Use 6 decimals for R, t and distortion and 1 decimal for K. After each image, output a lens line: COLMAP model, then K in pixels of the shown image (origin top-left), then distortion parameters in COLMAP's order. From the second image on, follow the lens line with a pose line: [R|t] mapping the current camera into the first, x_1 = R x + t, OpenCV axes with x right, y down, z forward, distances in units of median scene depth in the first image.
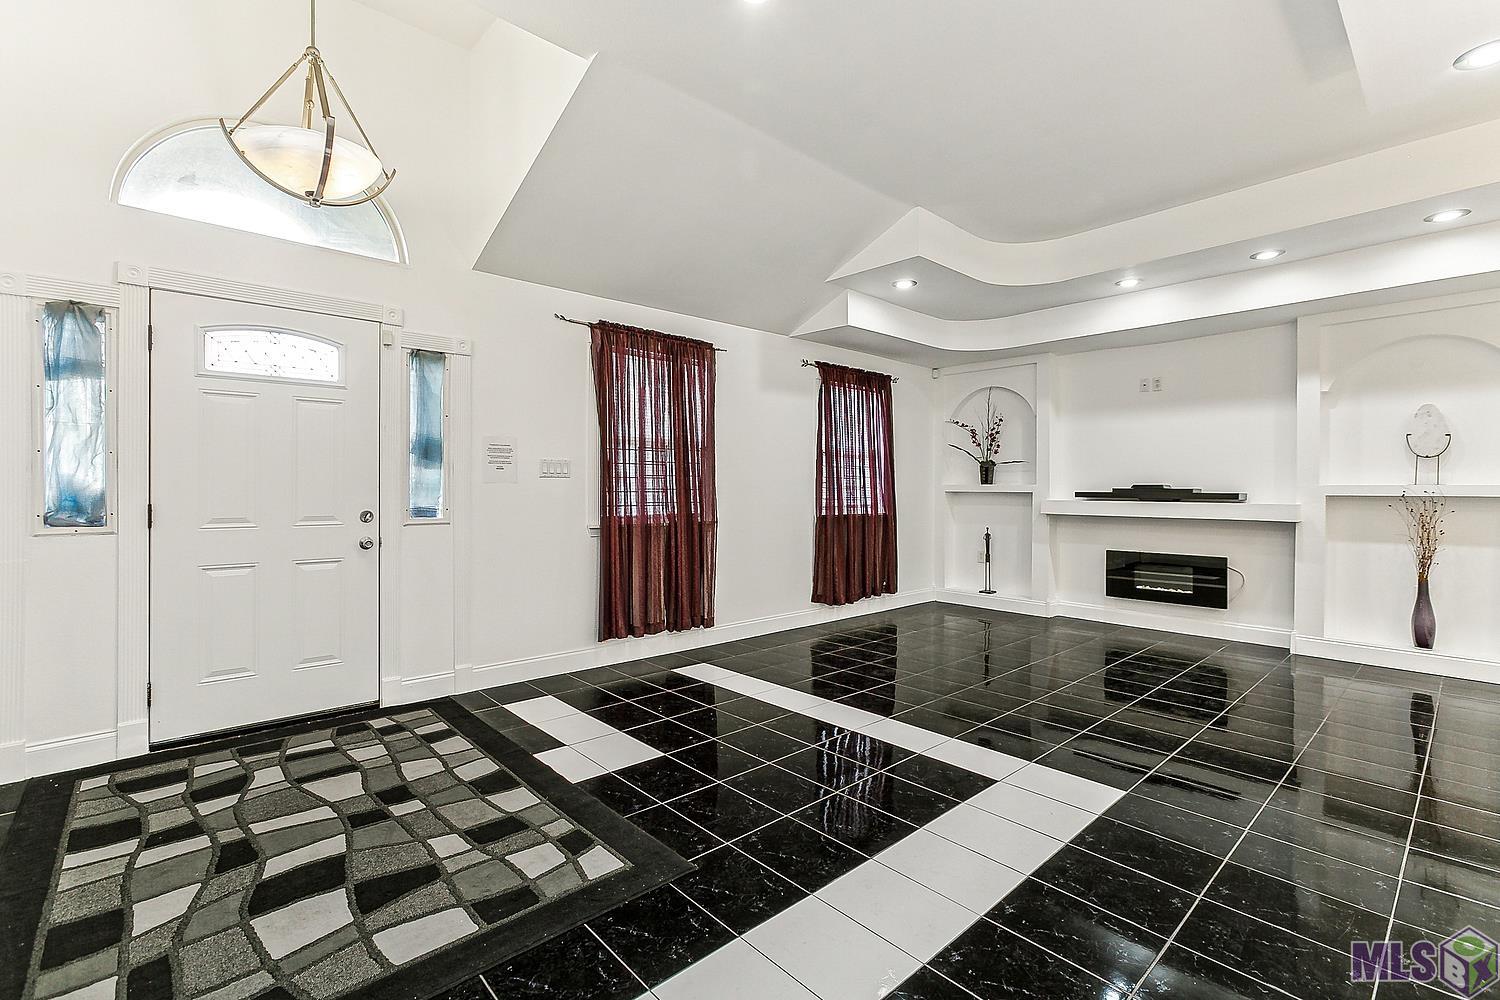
lens RADIAL K [[664.9, 0, 741.8], [0, 664.9, 491.7], [0, 0, 1]] dist [-0.004895, 0.000800]
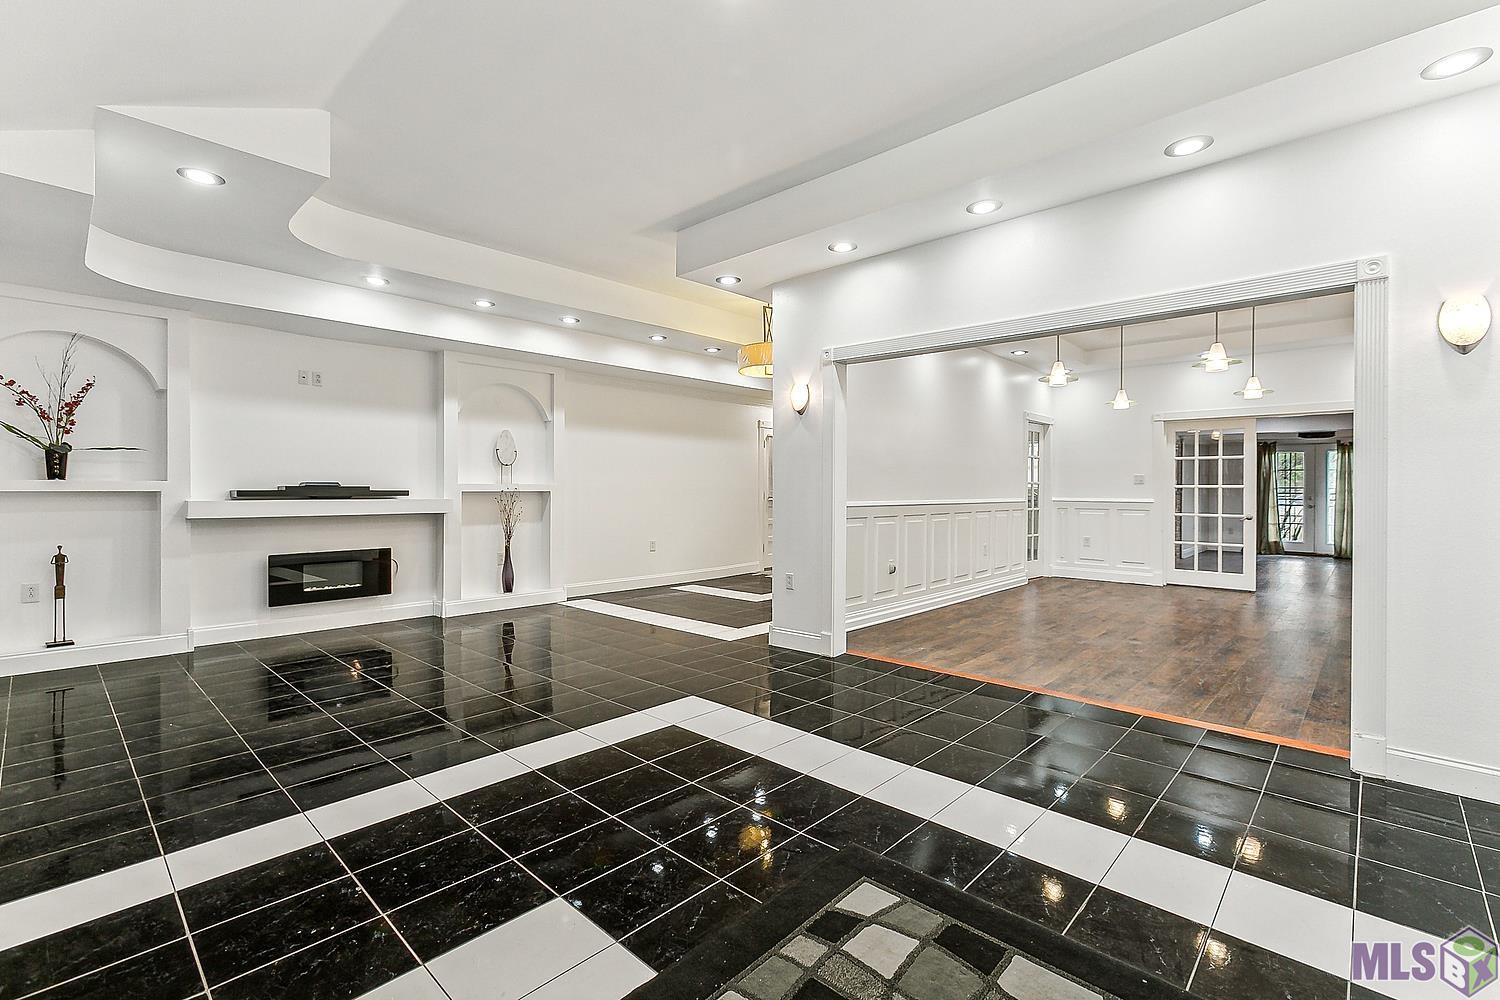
lens RADIAL K [[664.9, 0, 750.7], [0, 664.9, 495.7], [0, 0, 1]] dist [-0.004895, 0.000800]
pose [[-0.078109, -0.015797, 0.996820, -0.498319], [0.002635, 0.999868, 0.016052, -0.005793], [-0.996941, 0.003880, -0.078057, 0.555309]]
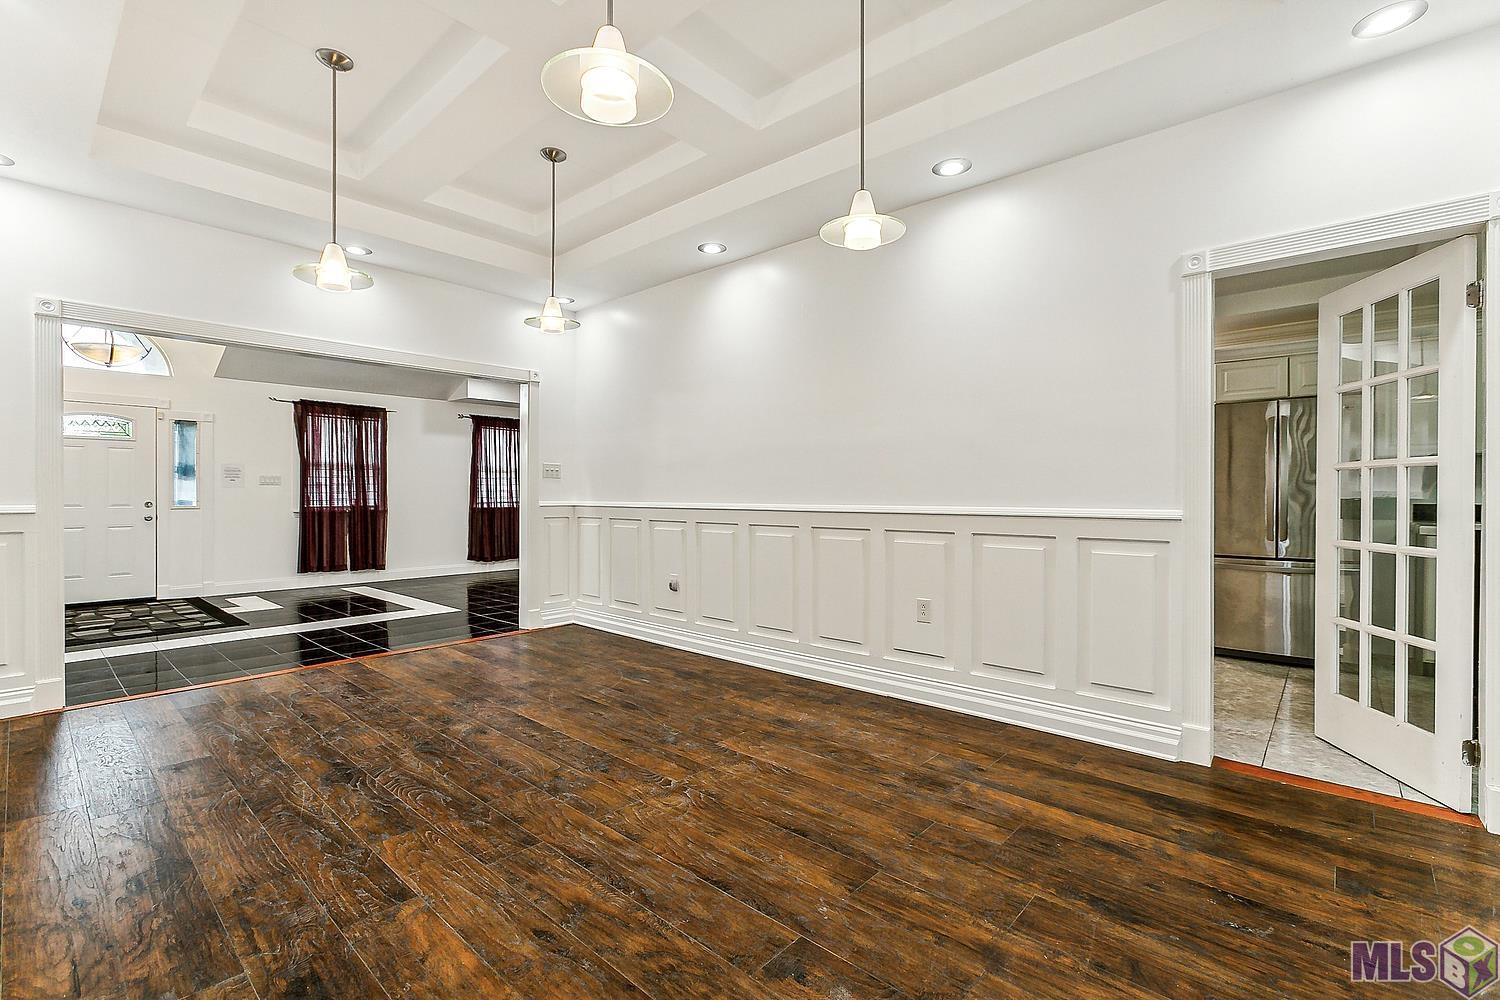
lens RADIAL K [[664.9, 0, 750.7], [0, 664.9, 497.5], [0, 0, 1]] dist [-0.004895, 0.000800]
pose [[0.994645, -0.003834, 0.103282, 0.733403], [0.004124, 0.999988, -0.002588, 0.020171], [-0.103271, 0.003000, 0.994649, -0.834627]]
